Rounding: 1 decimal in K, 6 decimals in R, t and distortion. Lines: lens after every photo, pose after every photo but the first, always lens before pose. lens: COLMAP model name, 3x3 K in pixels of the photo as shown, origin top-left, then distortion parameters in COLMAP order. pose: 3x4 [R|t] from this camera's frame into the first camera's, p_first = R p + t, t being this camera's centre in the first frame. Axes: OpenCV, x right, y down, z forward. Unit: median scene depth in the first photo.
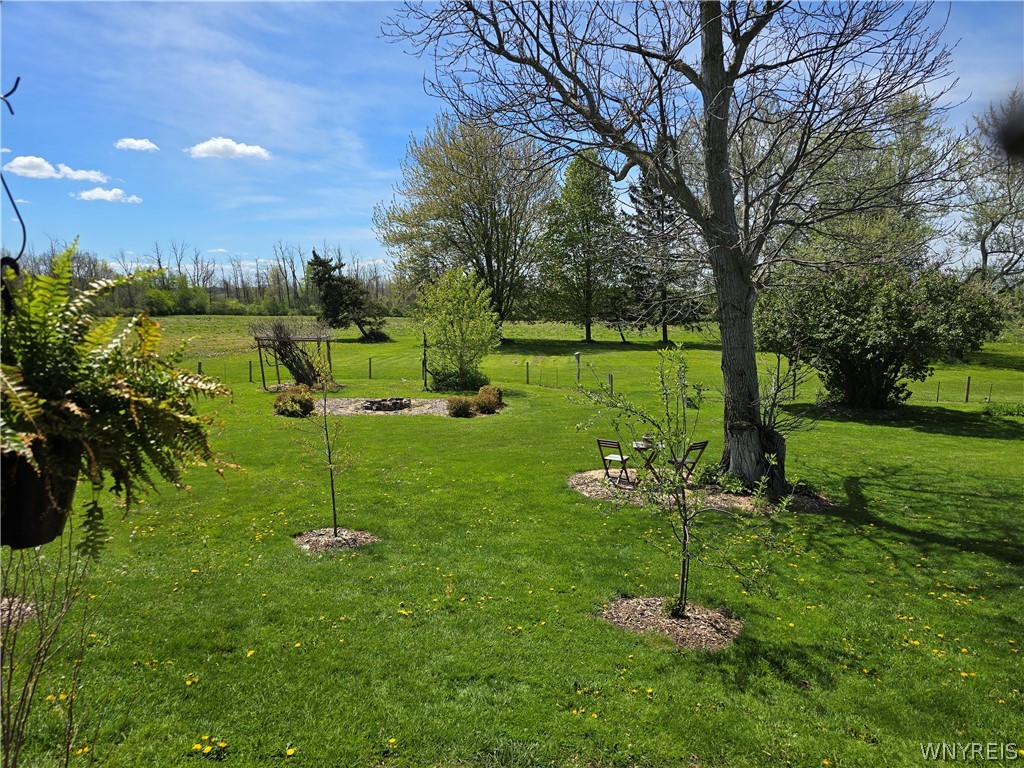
lens RADIAL K [[689.4, 0, 512.0], [0, 689.4, 384.0], [0, 0, 1]] dist [0.135121, -0.134925]
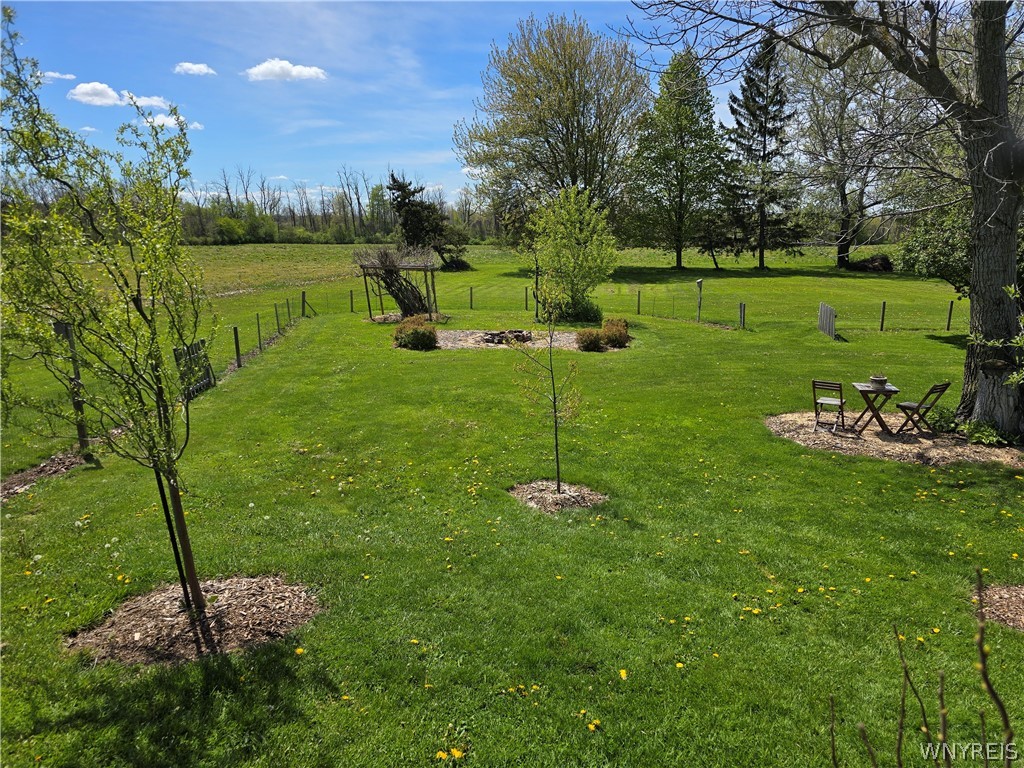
lens RADIAL K [[691.3, 0, 522.4], [0, 691.3, 387.6], [0, 0, 1]] dist [0.103236, -0.101580]
pose [[0.997931, 0.006910, -0.063921, -0.041311], [-0.000082, 0.994344, 0.106207, -0.000768], [0.064293, -0.105982, 0.992287, 0.025513]]
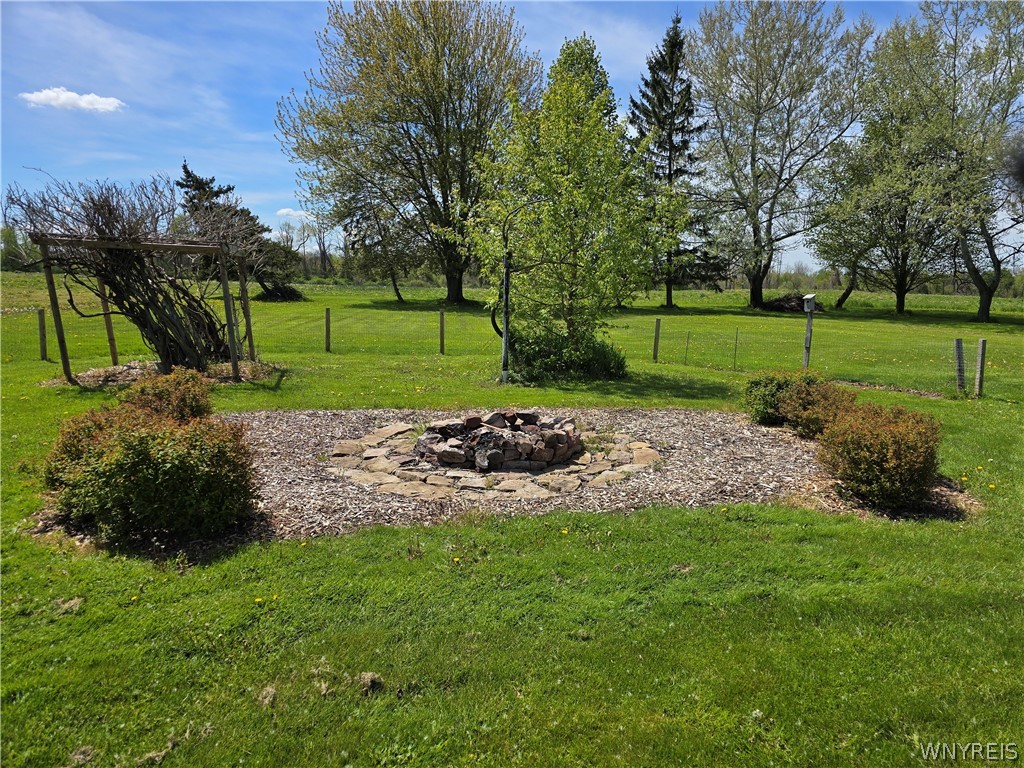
lens RADIAL K [[654.0, 0, 512.0], [0, 654.0, 384.0], [0, 0, 1]] dist [-0.002955, 0.062562]
pose [[0.982062, -0.010829, 0.188246, -0.094170], [0.003803, 0.999284, 0.037645, -0.001350], [-0.188519, -0.036254, 0.981400, 0.305161]]
